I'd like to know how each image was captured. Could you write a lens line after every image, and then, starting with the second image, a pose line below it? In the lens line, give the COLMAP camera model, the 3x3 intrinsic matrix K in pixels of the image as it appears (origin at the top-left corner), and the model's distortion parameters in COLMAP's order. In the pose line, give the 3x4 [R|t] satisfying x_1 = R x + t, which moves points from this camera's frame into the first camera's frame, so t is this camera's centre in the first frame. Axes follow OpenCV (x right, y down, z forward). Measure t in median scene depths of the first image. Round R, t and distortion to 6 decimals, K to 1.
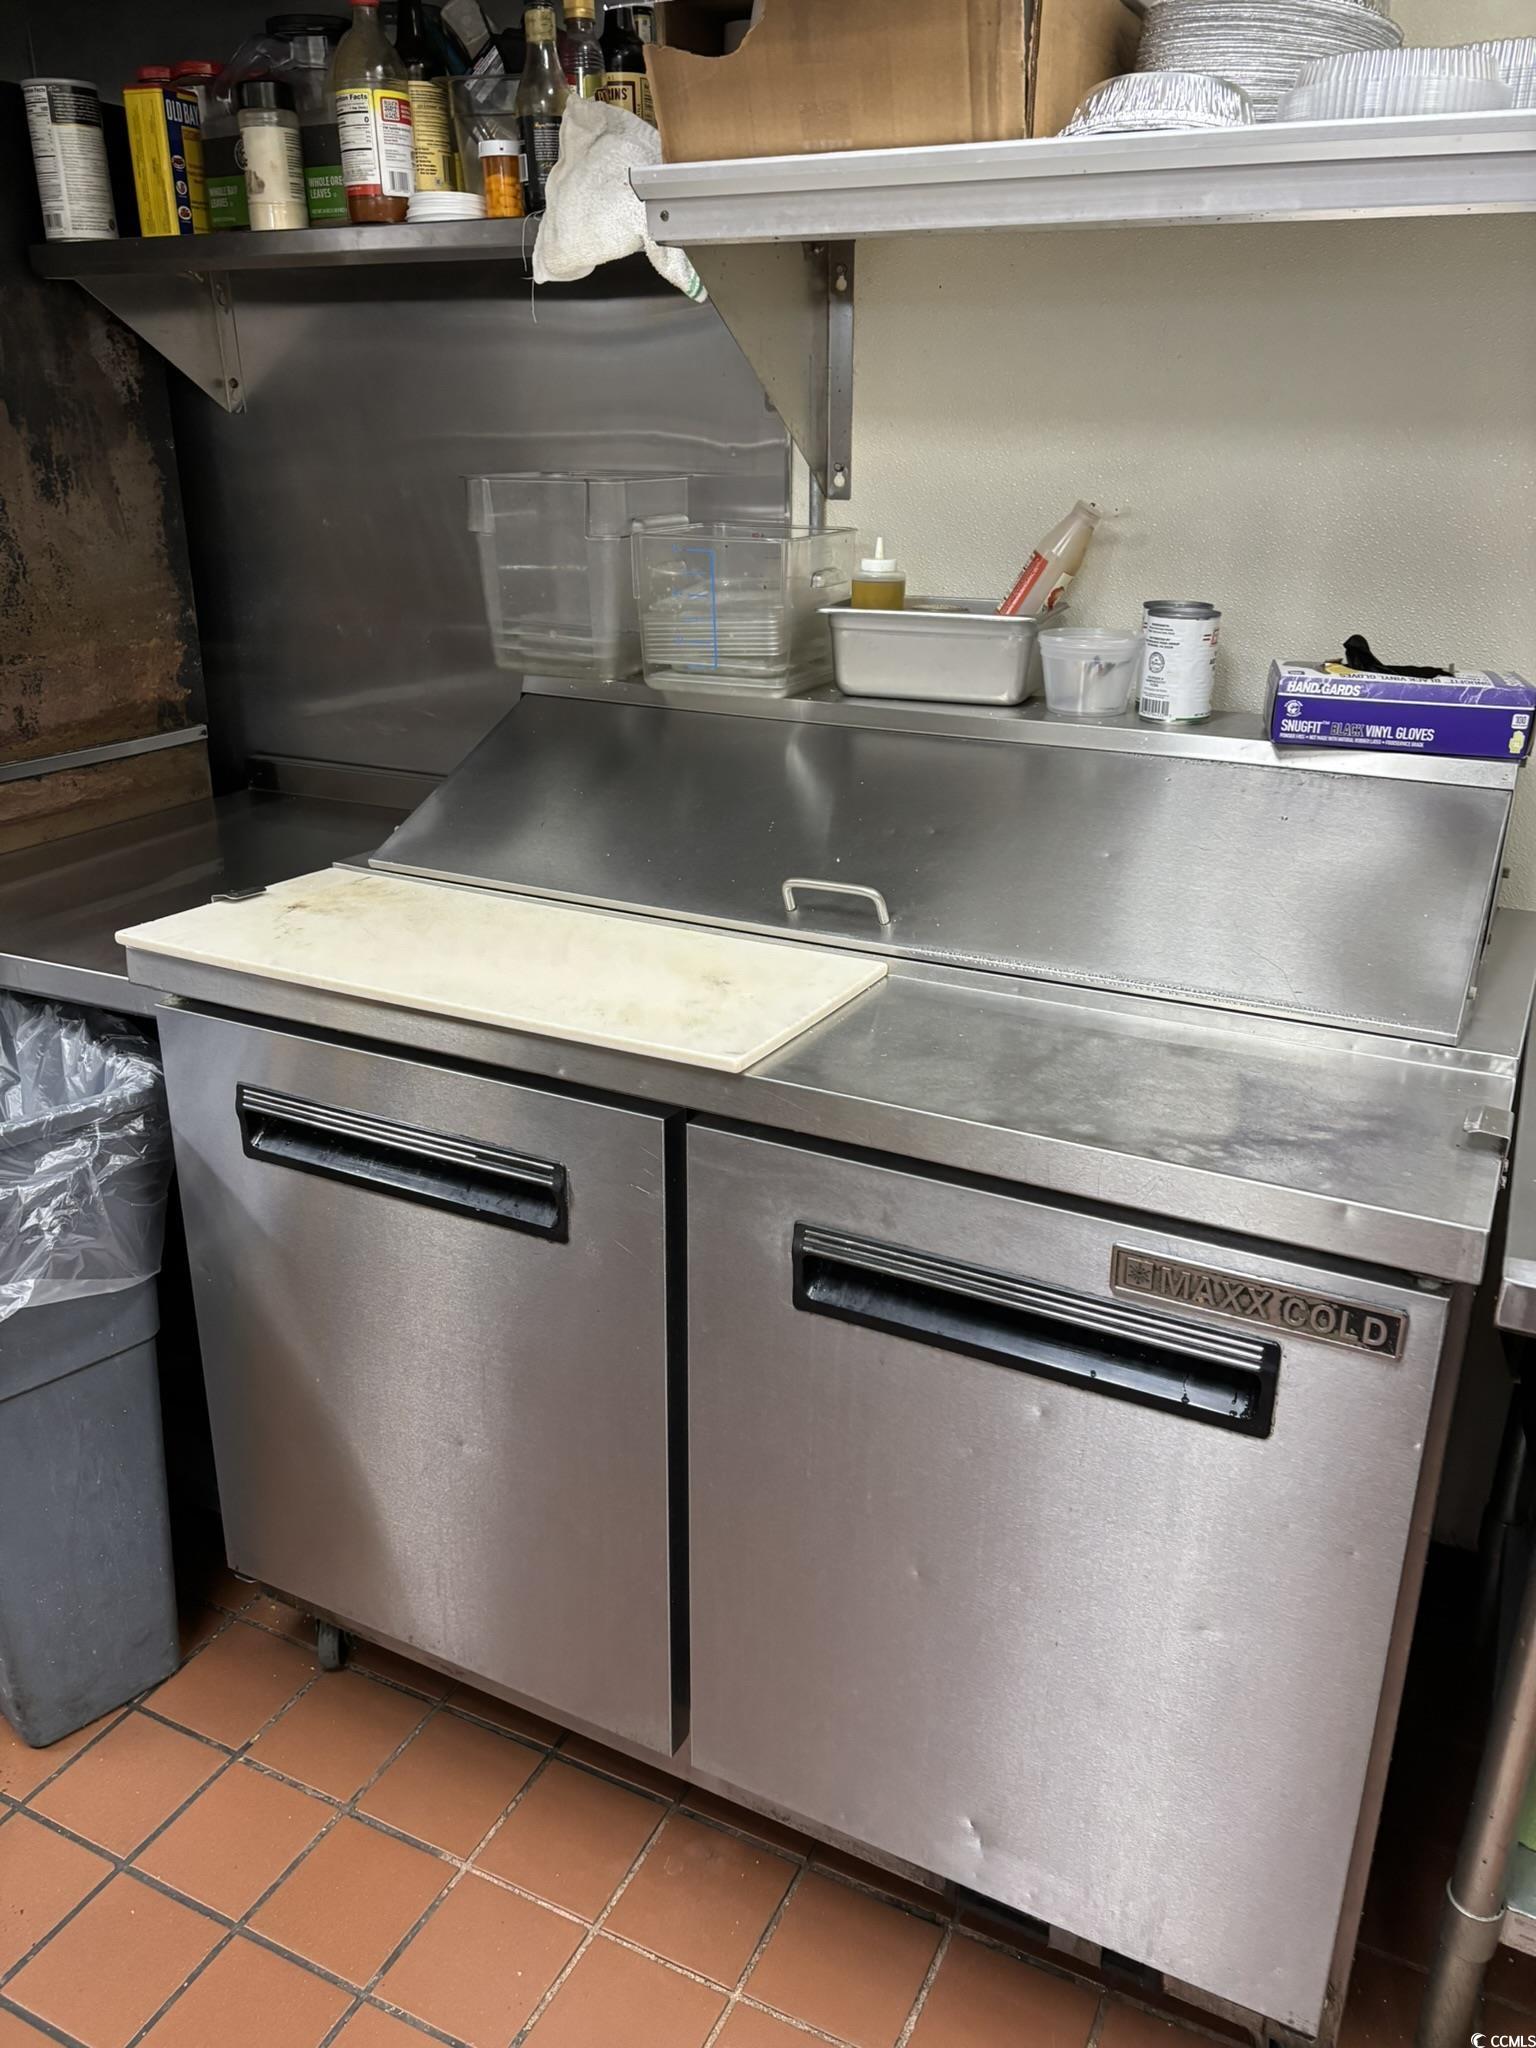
lens RADIAL K [[1567.4, 0, 765.9], [0, 1567.4, 1020.7], [0, 0, 1]] dist [0.033061, -0.018853]
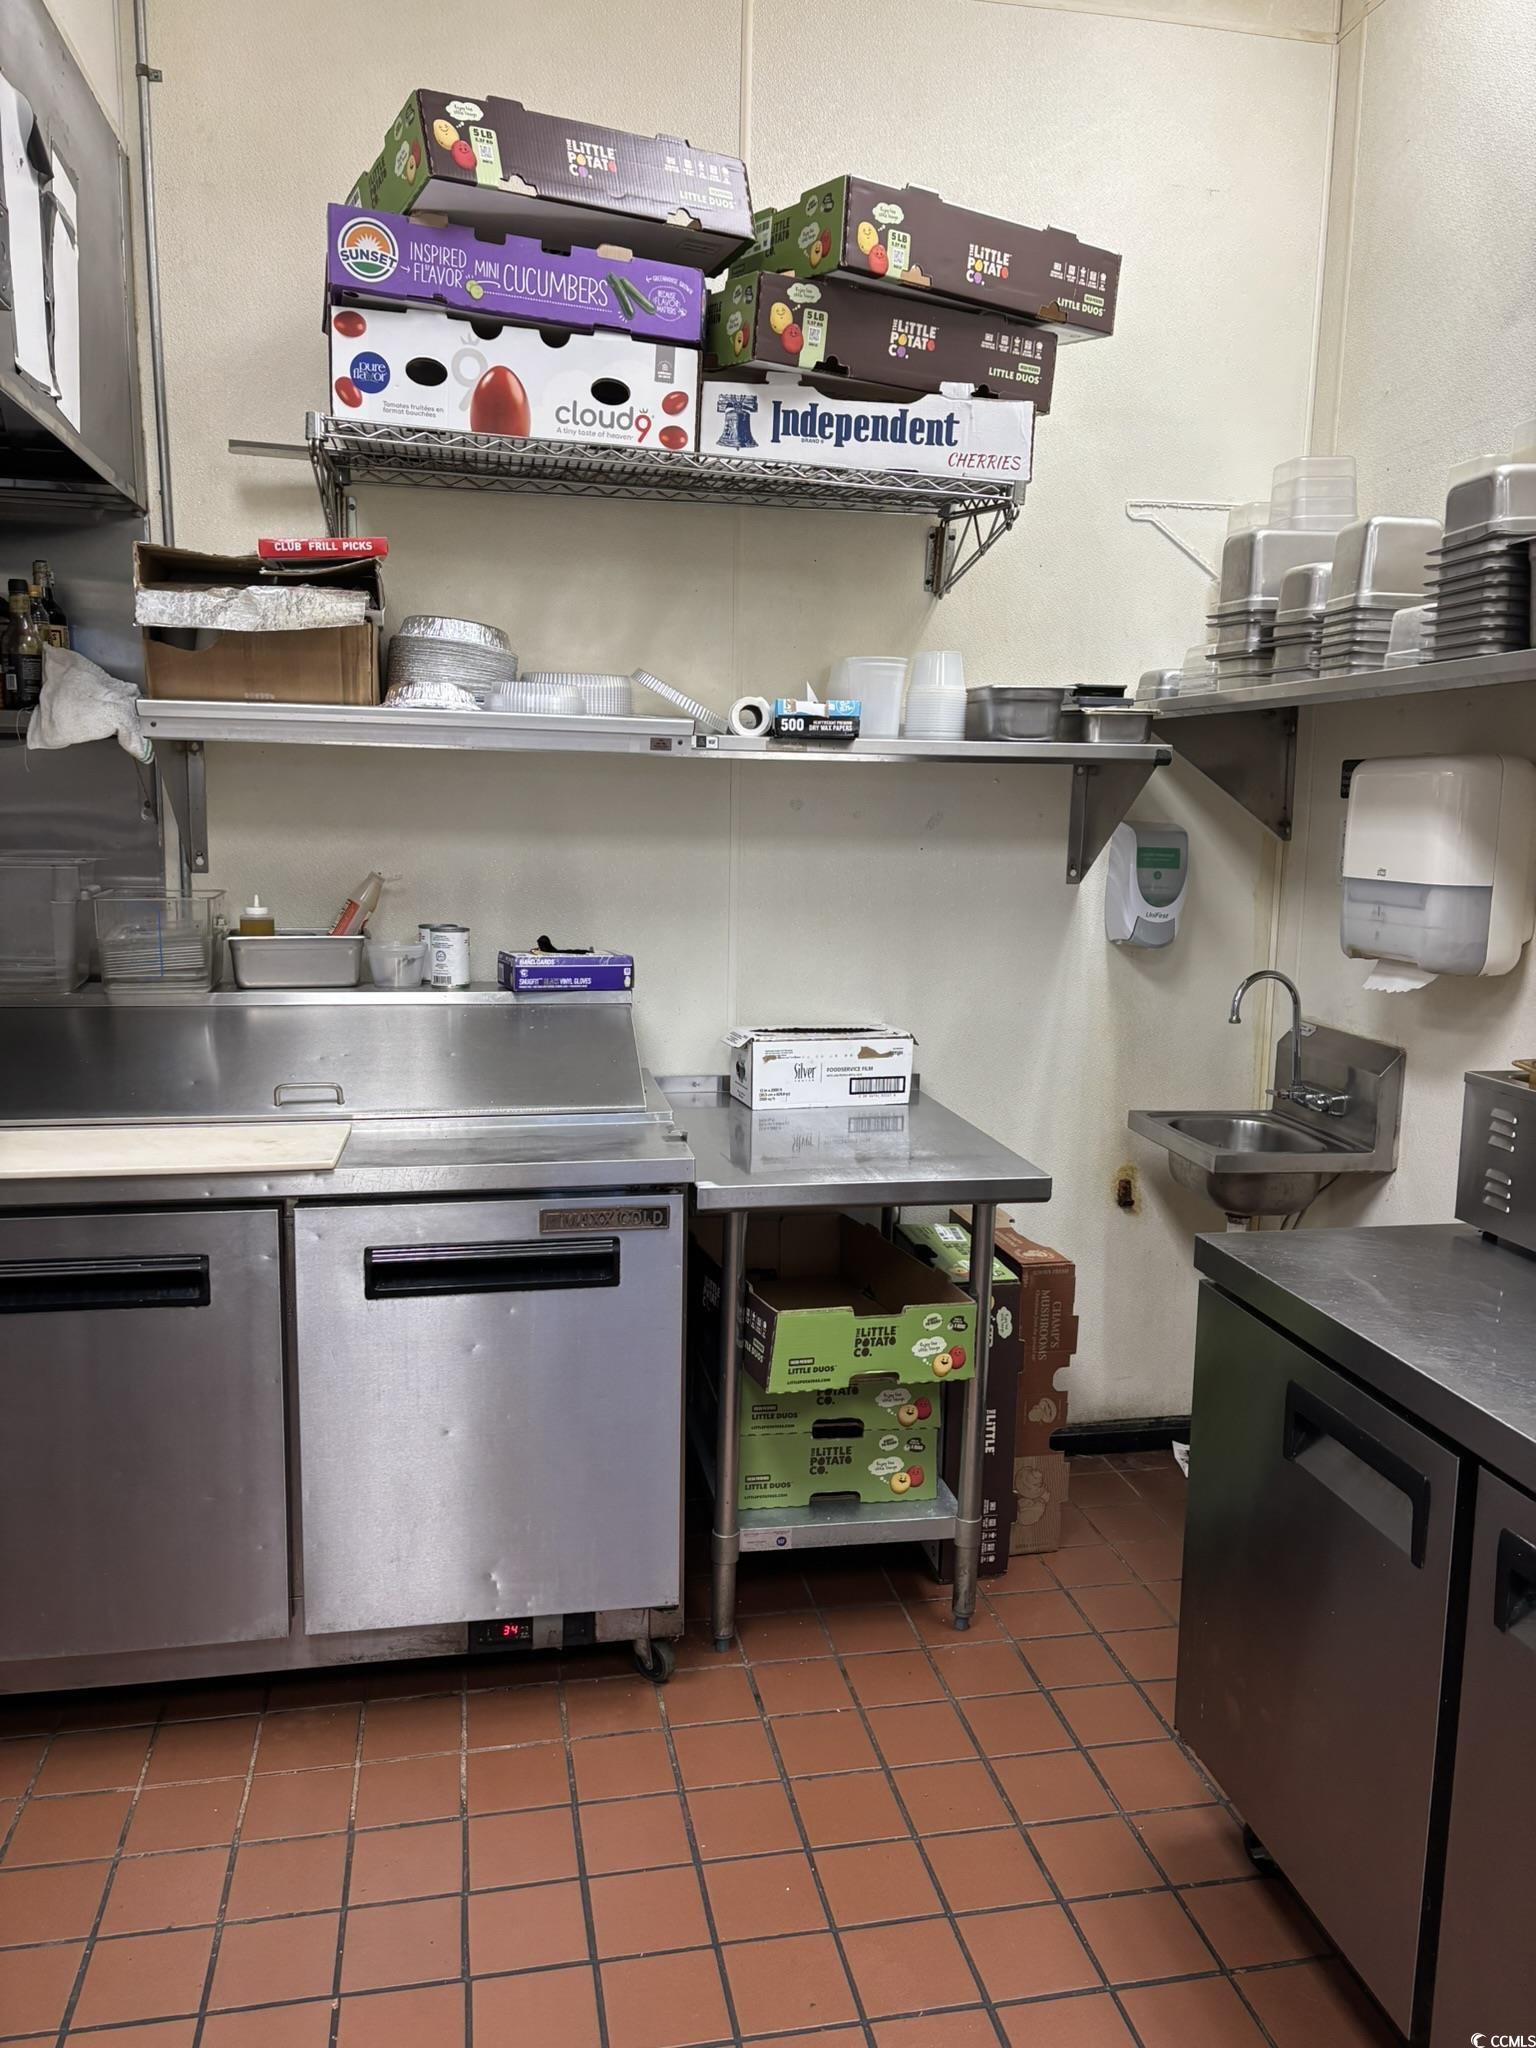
lens RADIAL K [[1567.4, 0, 772.7], [0, 1567.4, 1028.8], [0, 0, 1]] dist [0.033061, -0.018853]
pose [[0.795083, -0.083592, 0.600713, -0.587882], [0.204125, 0.969556, -0.135255, 0.192513], [-0.571119, 0.230159, 0.787940, -0.683549]]
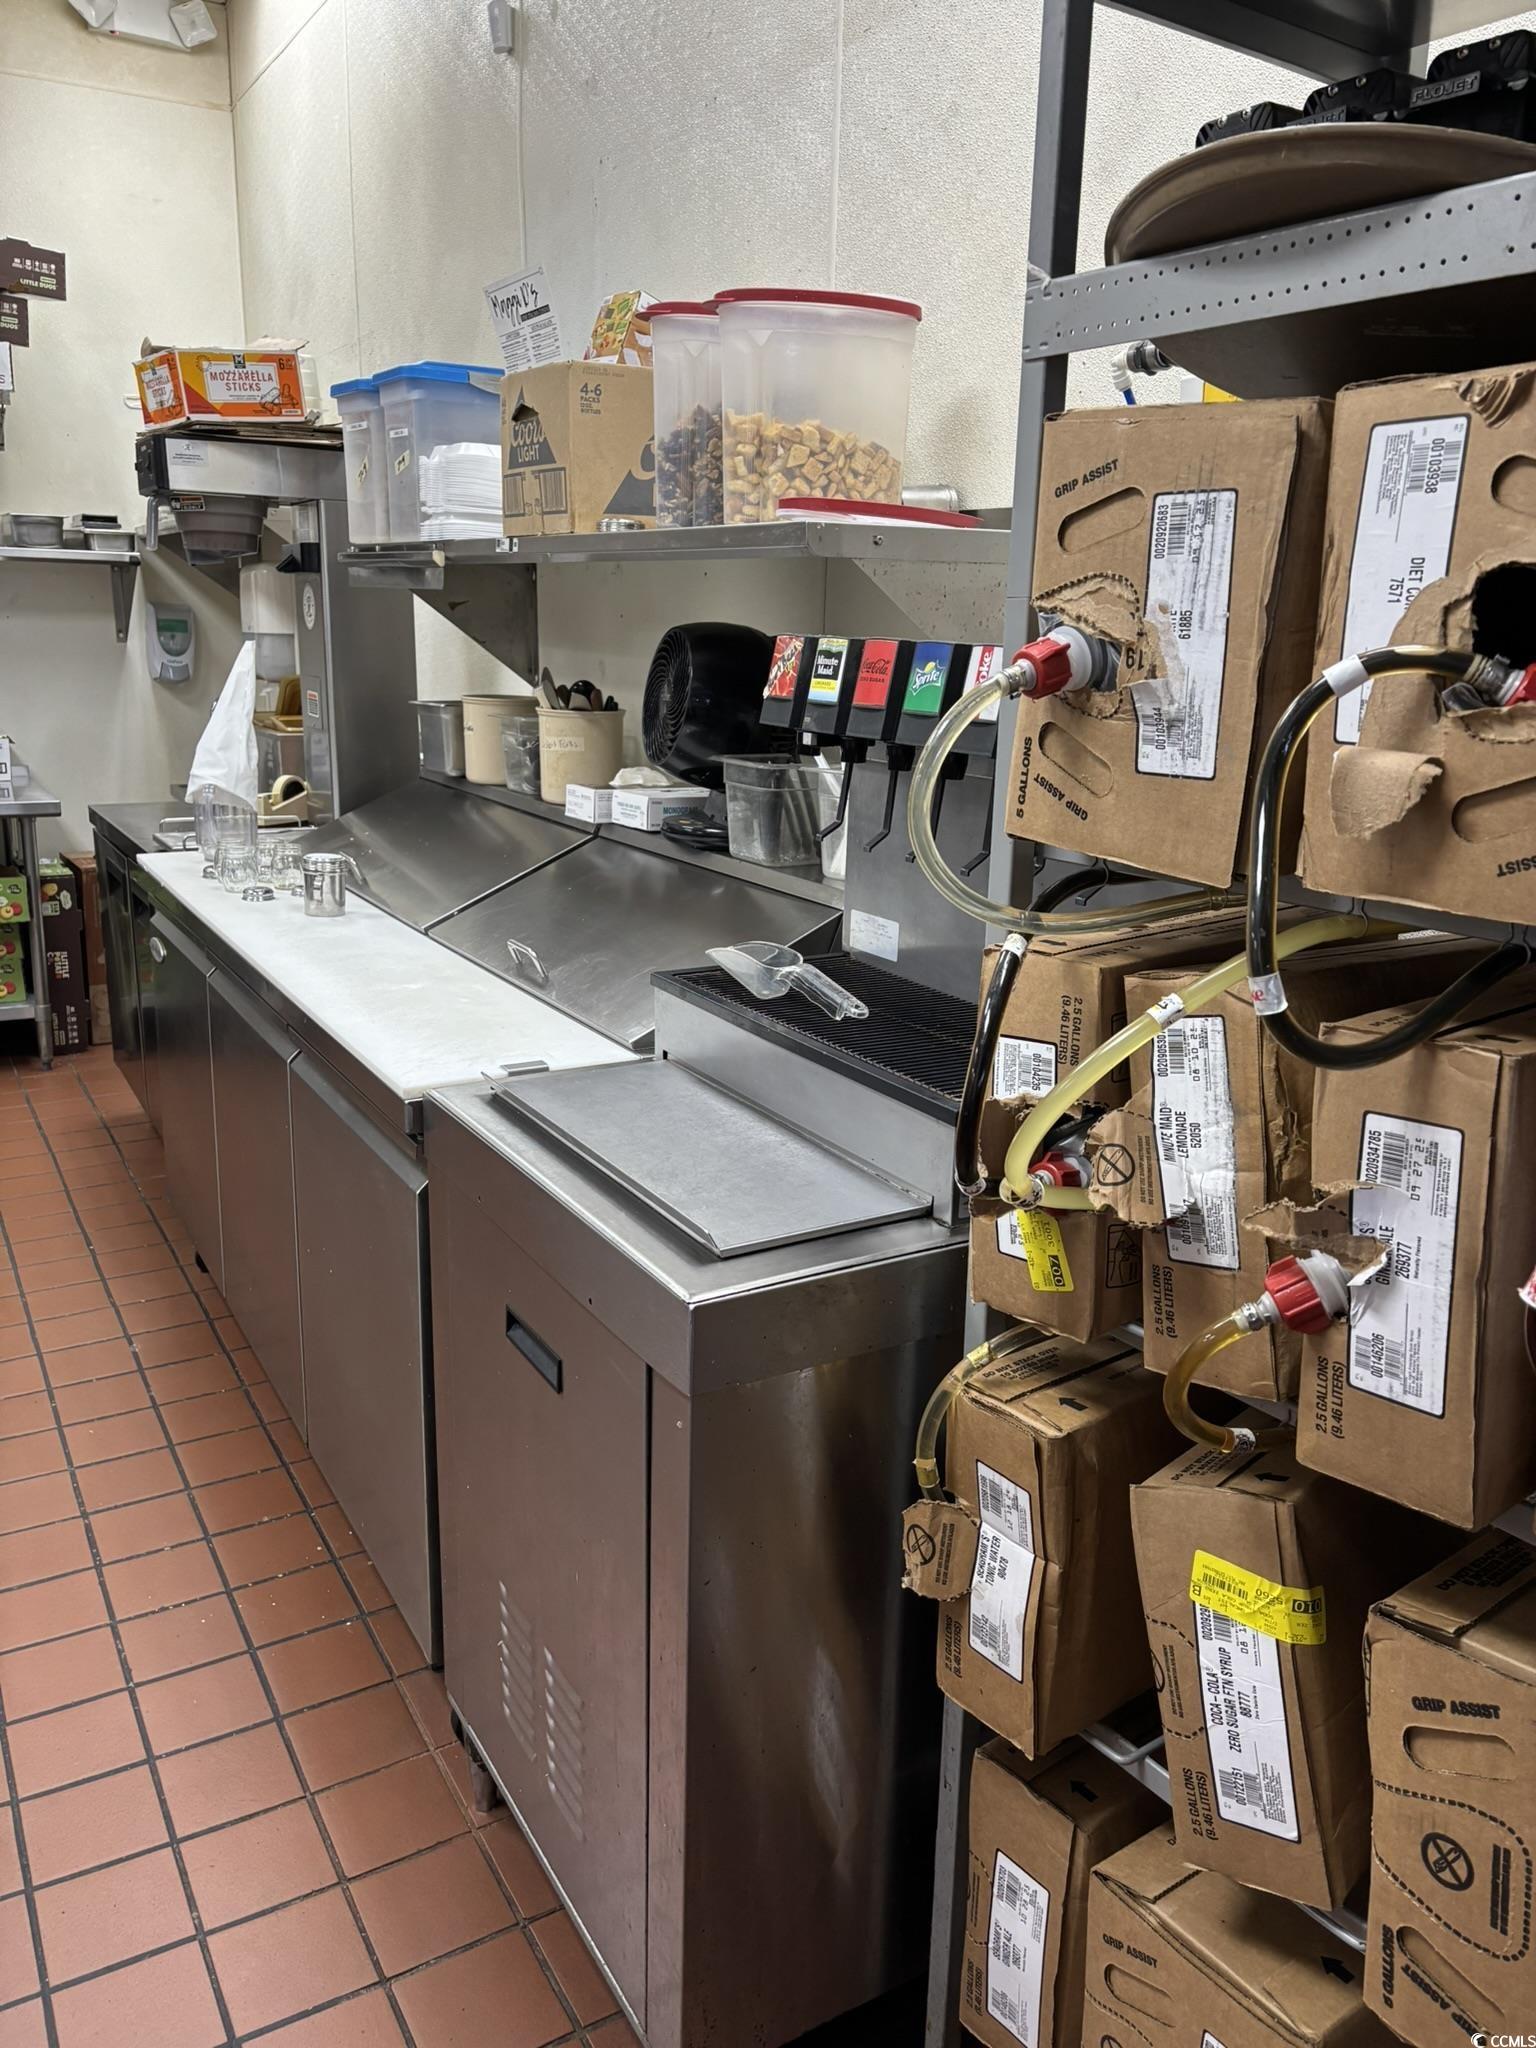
lens RADIAL K [[1567.4, 0, 762.8], [0, 1567.4, 1012.5], [0, 0, 1]] dist [0.033061, -0.018853]
pose [[0.544711, -0.199457, 0.814559, -1.133297], [0.280857, 0.958602, 0.046914, 0.783512], [-0.790196, 0.203220, 0.578180, -2.157578]]
